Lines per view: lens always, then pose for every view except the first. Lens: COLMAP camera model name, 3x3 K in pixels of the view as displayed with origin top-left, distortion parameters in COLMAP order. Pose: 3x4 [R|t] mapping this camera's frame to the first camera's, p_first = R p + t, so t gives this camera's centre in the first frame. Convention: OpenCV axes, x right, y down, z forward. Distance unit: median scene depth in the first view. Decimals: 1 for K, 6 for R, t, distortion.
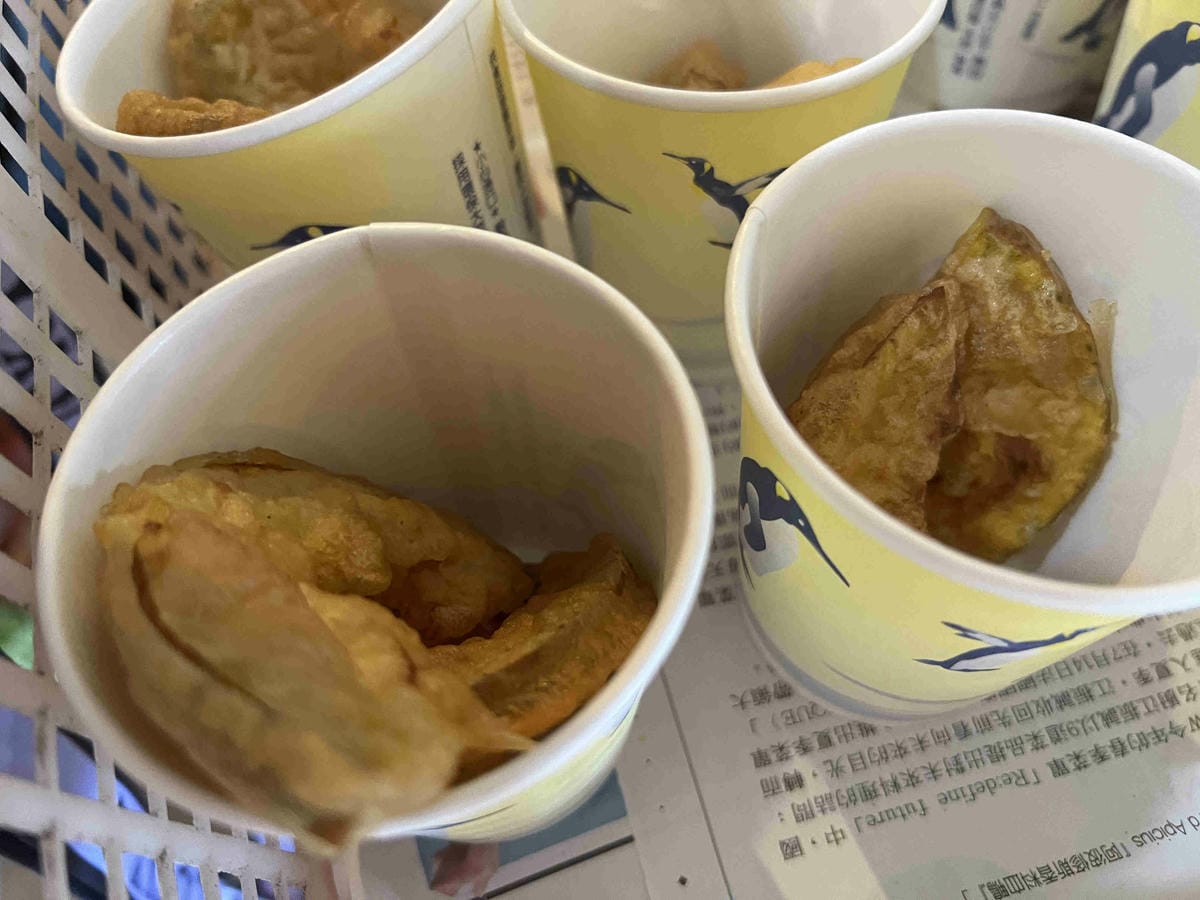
lens RADIAL K [[916.7, 0, 604.9], [0, 916.7, 453.9], [0, 0, 1]] dist [-0.015139, 0.002663]
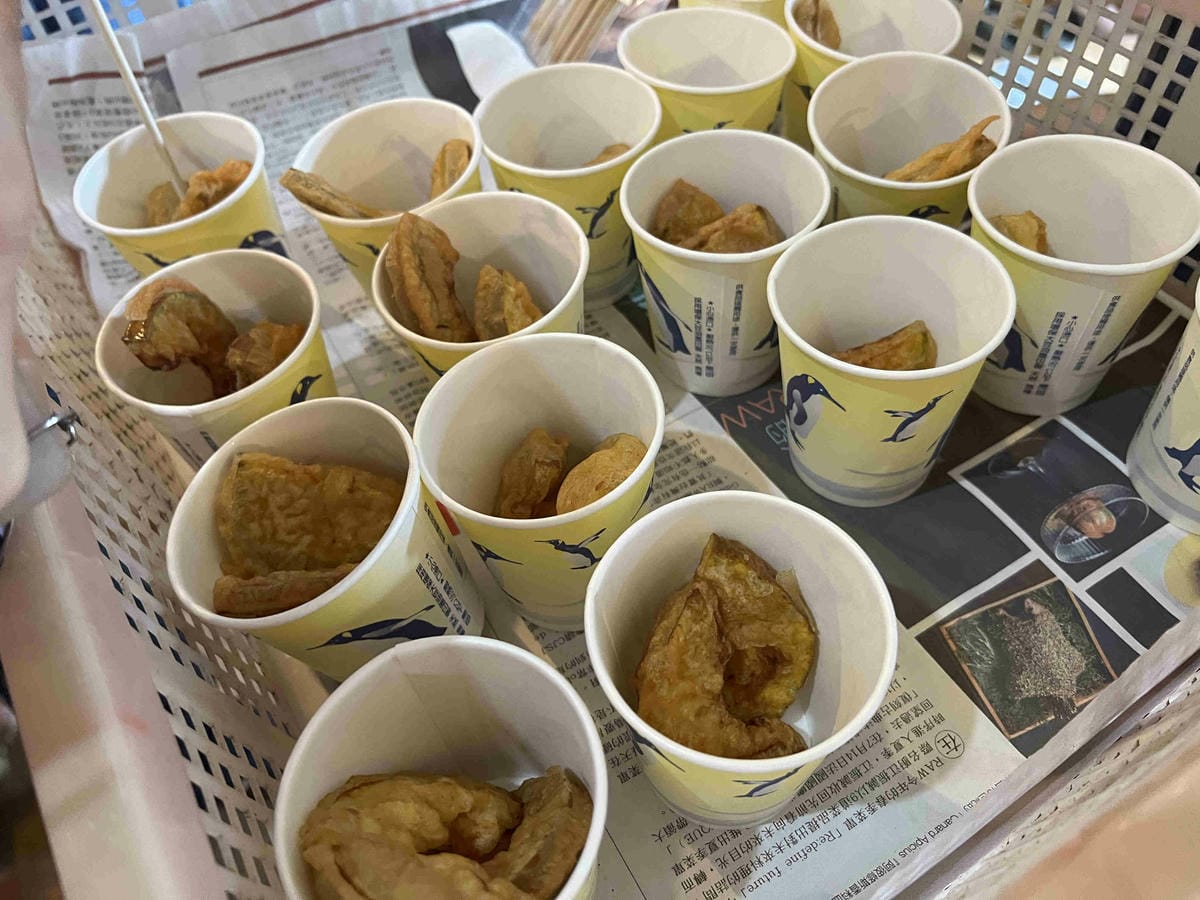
lens RADIAL K [[916.7, 0, 590.9], [0, 916.7, 448.8], [0, 0, 1]] dist [-0.015139, 0.002663]
pose [[0.965297, -0.238539, 0.106305, 0.023871], [0.249960, 0.961813, -0.111518, -0.252150], [-0.075645, 0.134220, 0.988060, -0.720264]]
